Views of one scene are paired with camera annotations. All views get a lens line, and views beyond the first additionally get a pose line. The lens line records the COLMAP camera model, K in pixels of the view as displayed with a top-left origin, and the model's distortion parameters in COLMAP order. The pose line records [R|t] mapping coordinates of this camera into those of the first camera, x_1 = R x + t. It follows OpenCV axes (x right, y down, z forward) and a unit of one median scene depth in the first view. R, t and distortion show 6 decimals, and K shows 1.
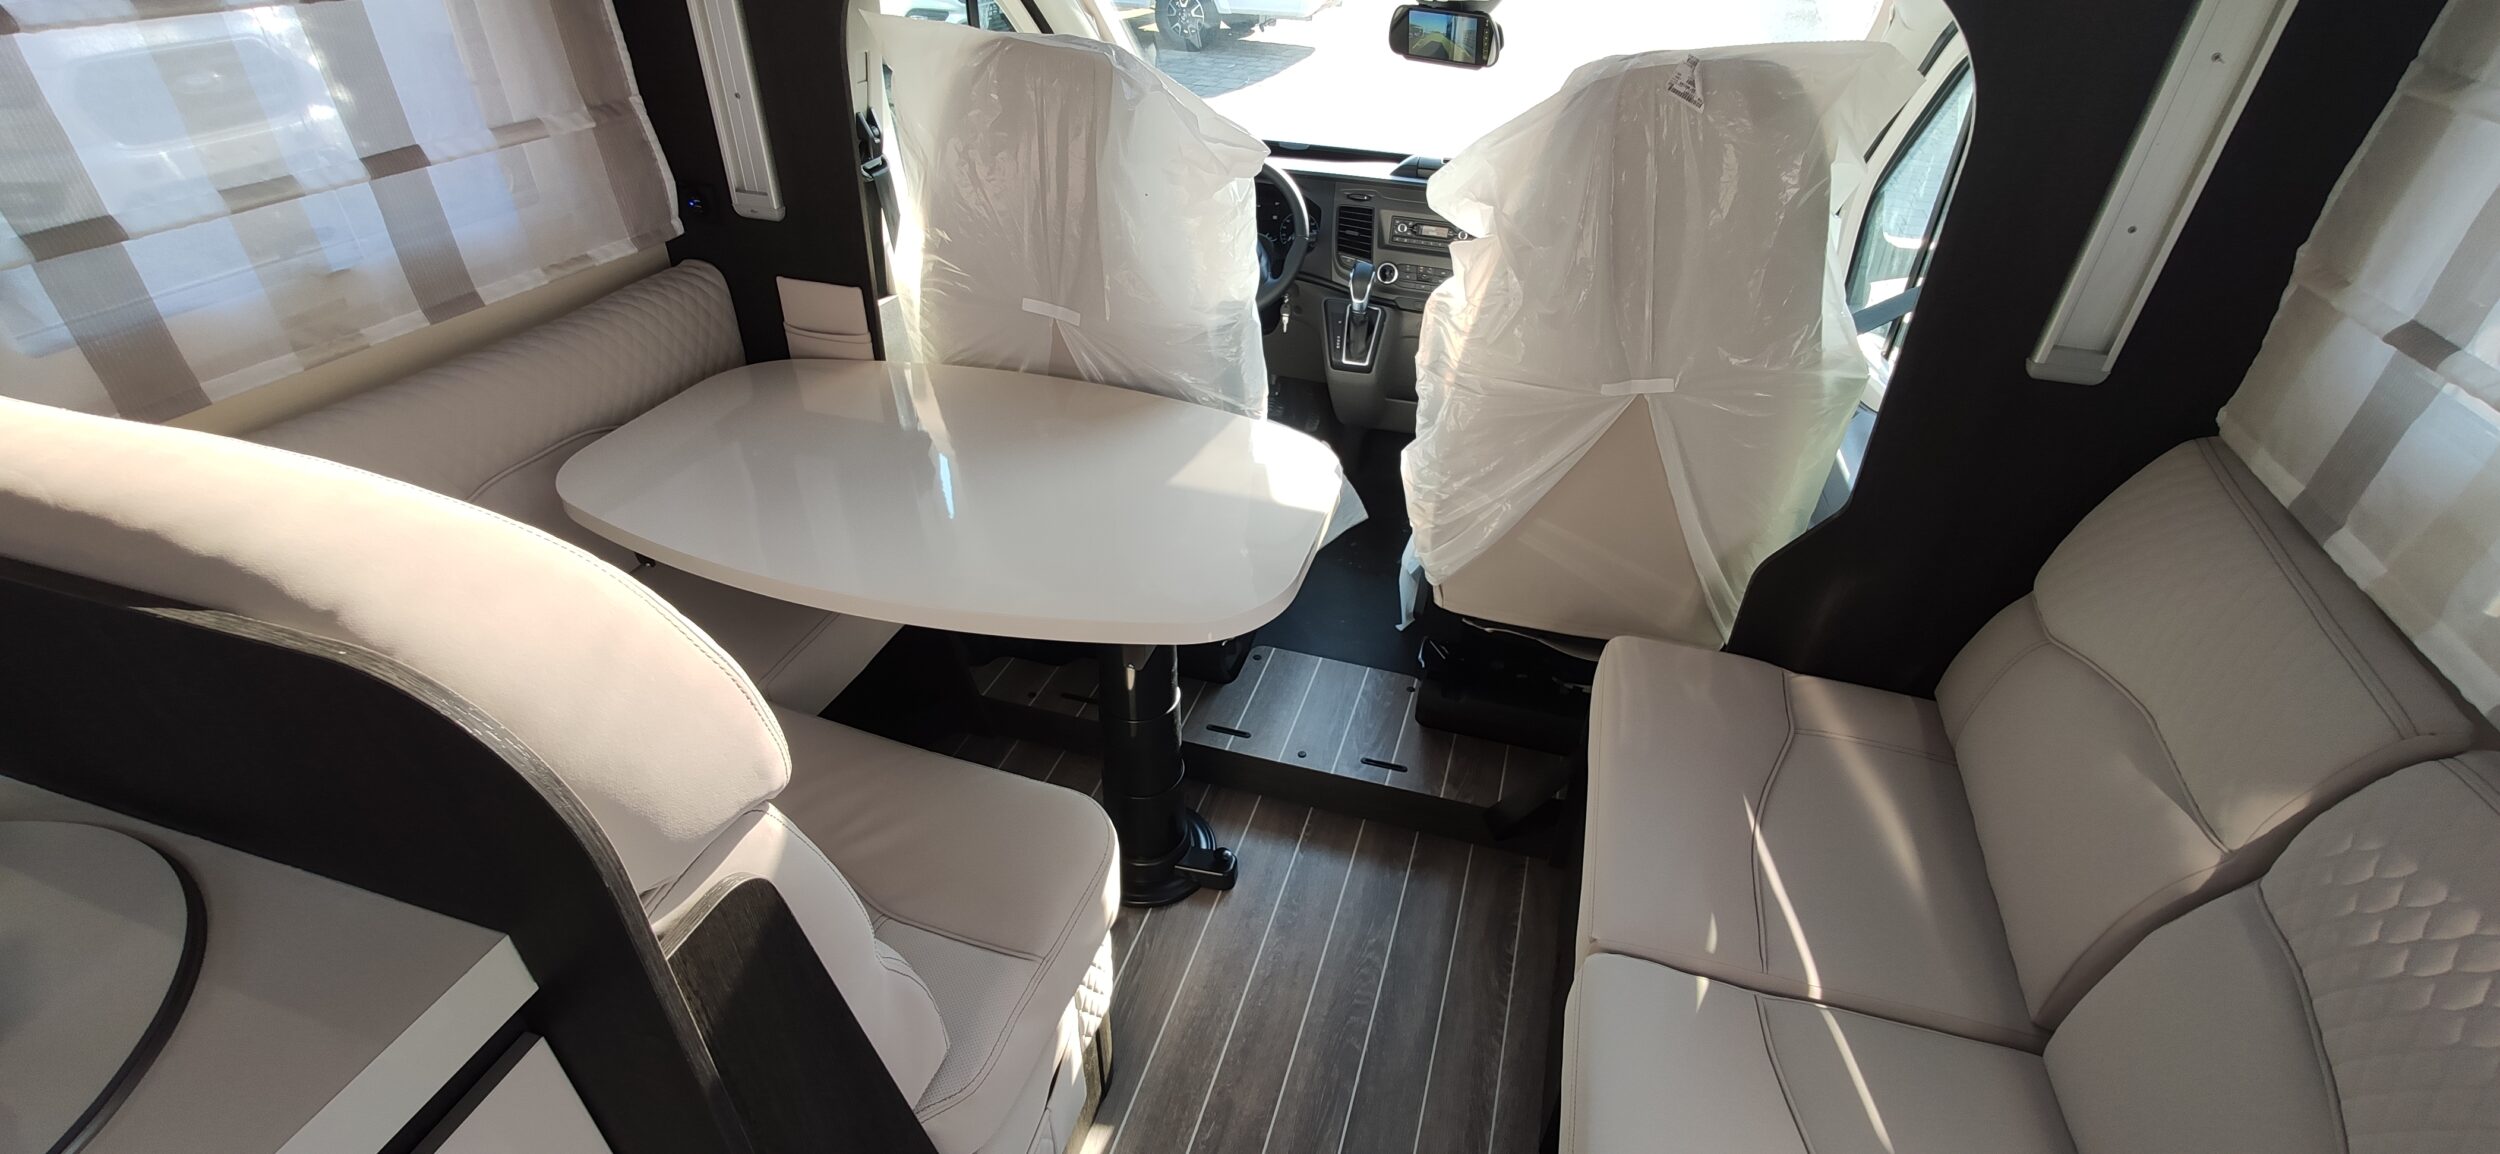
lens RADIAL K [[1092.0, 0, 1265.7], [0, 1092.0, 582.9], [0, 0, 1]] dist [-0.050384, 0.039607]
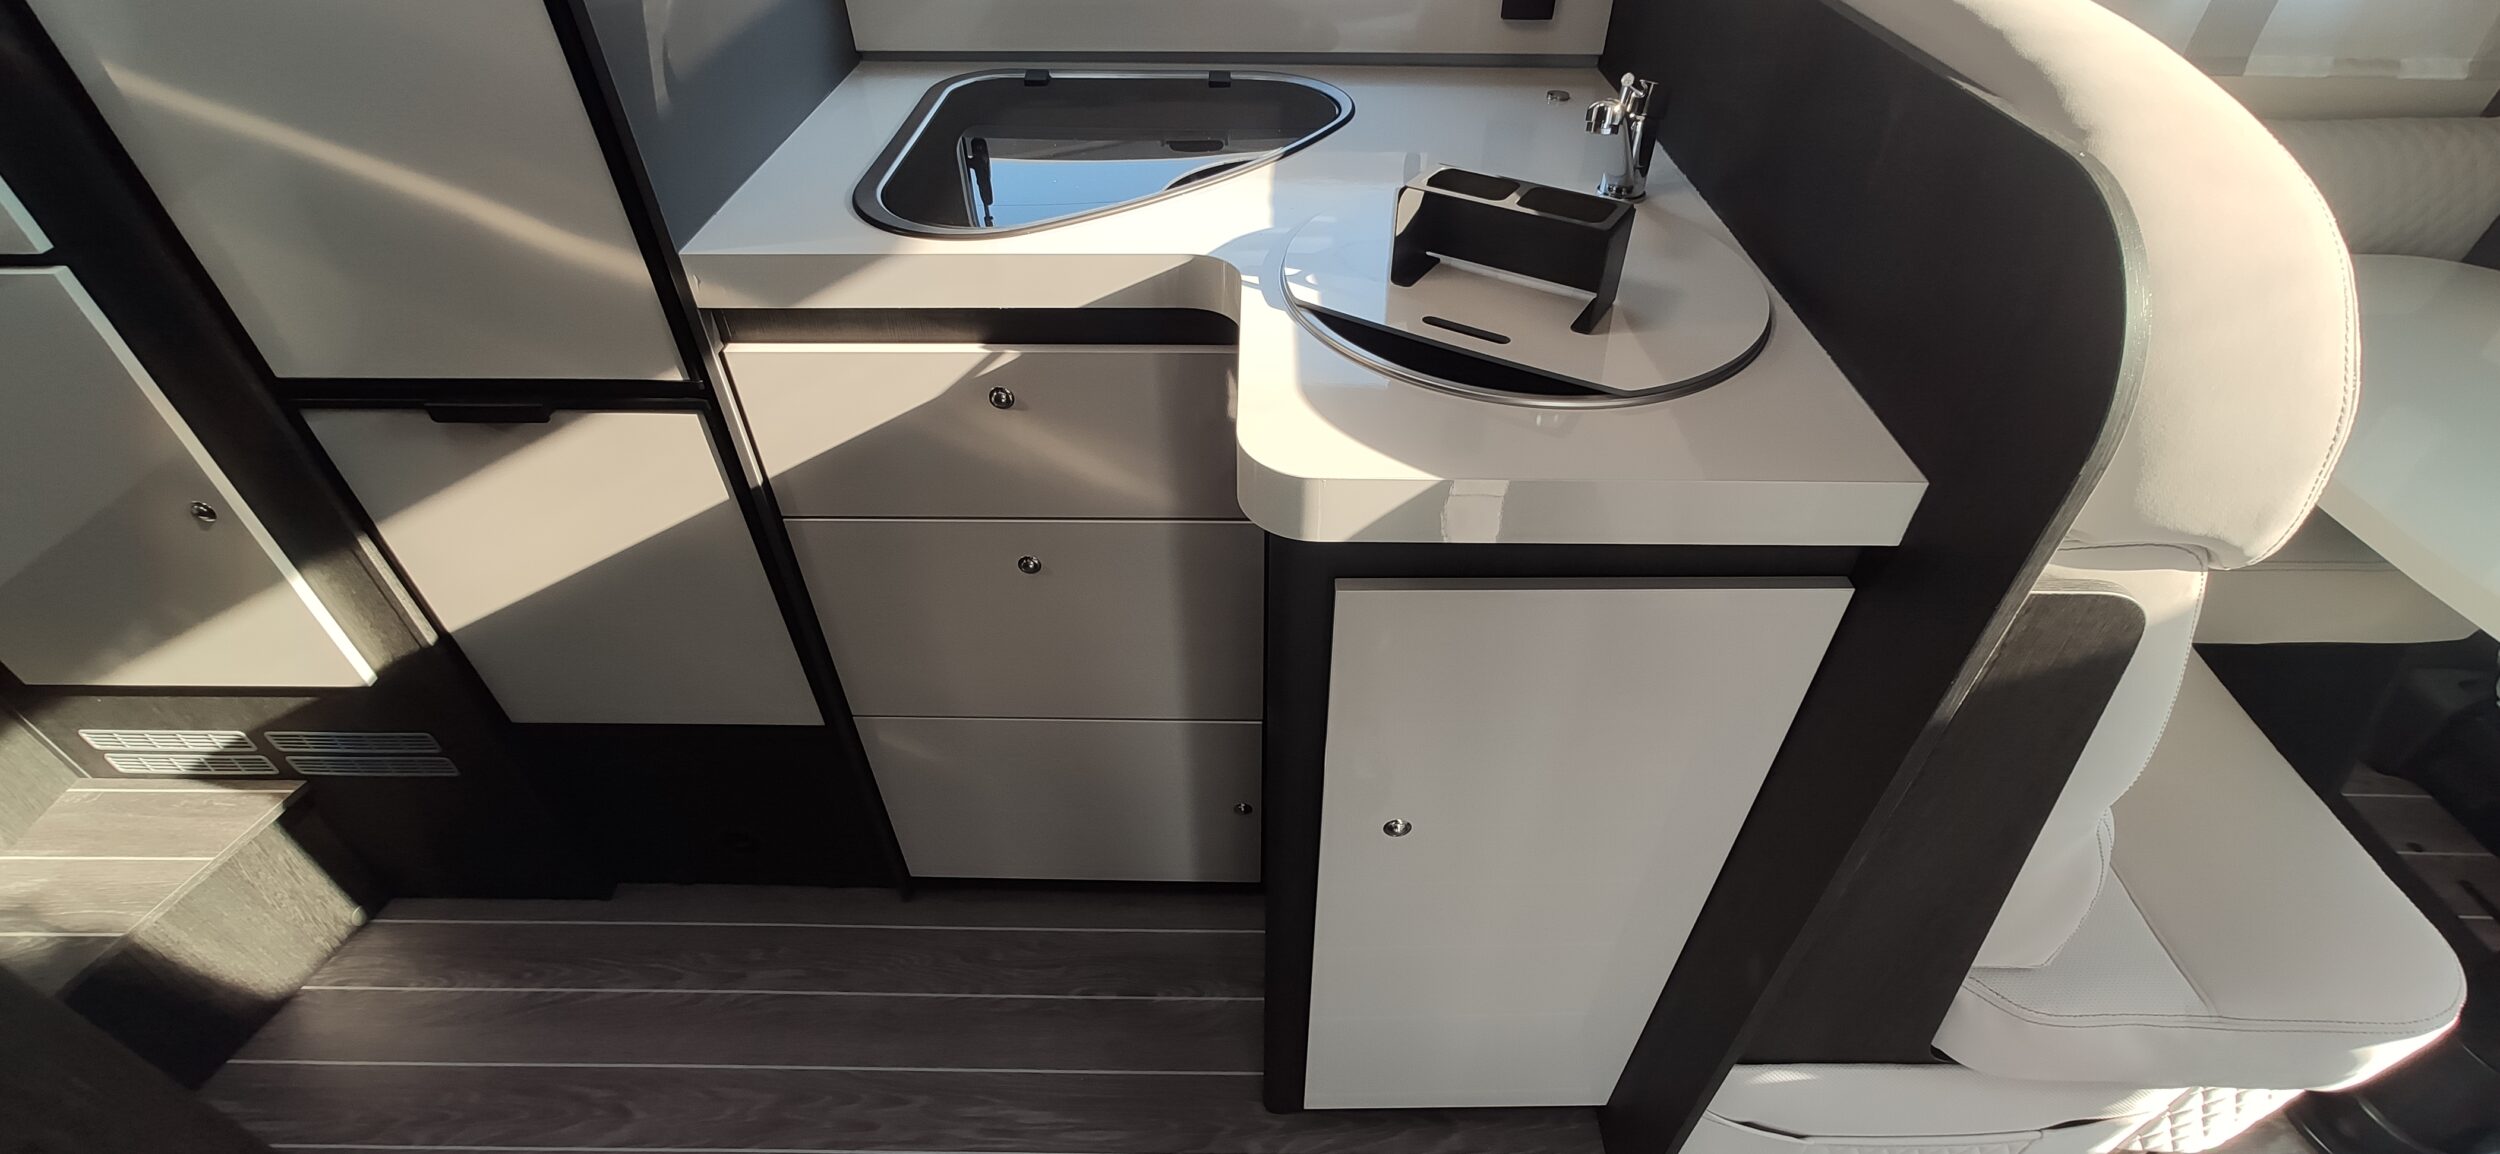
lens RADIAL K [[1093.8, 0, 1250.5], [0, 1093.8, 604.1], [0, 0, 1]] dist [-0.002752, -0.000671]
pose [[0.280389, 0.616833, -0.735459, -0.003564], [-0.533942, 0.736942, 0.414514, 0.117319], [0.797676, 0.276467, 0.535984, -0.037583]]
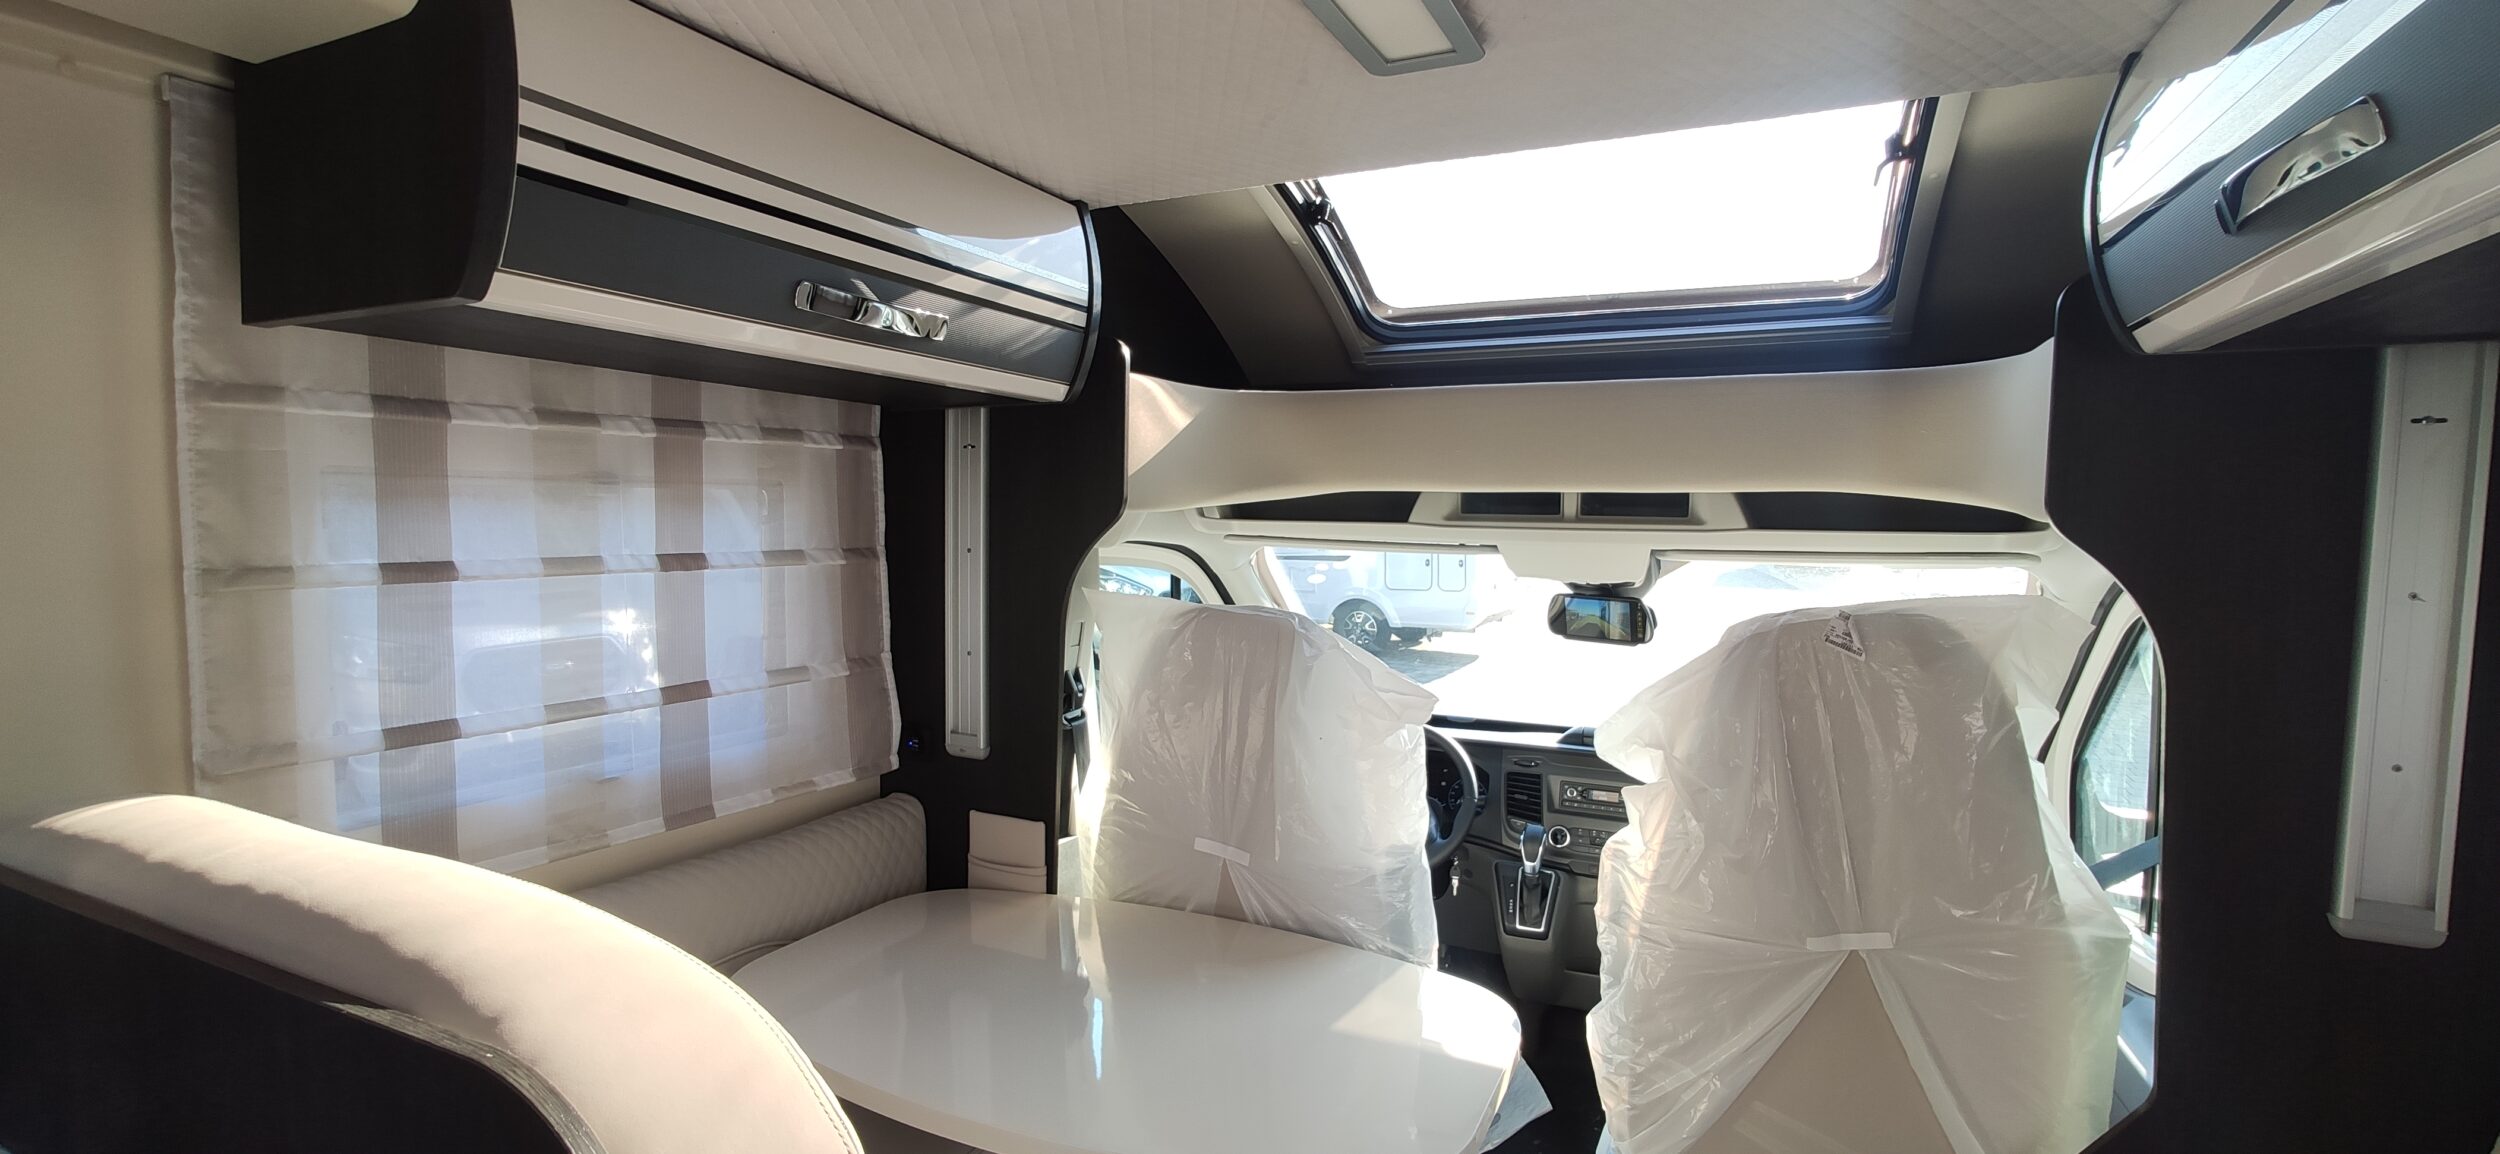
lens RADIAL K [[1092.0, 0, 1265.7], [0, 1092.0, 582.9], [0, 0, 1]] dist [-0.050384, 0.039607]
pose [[0.988553, -0.008448, -0.150638, -0.001336], [-0.069032, 0.862467, -0.501383, 0.041072], [0.134156, 0.506042, 0.852011, 0.011565]]
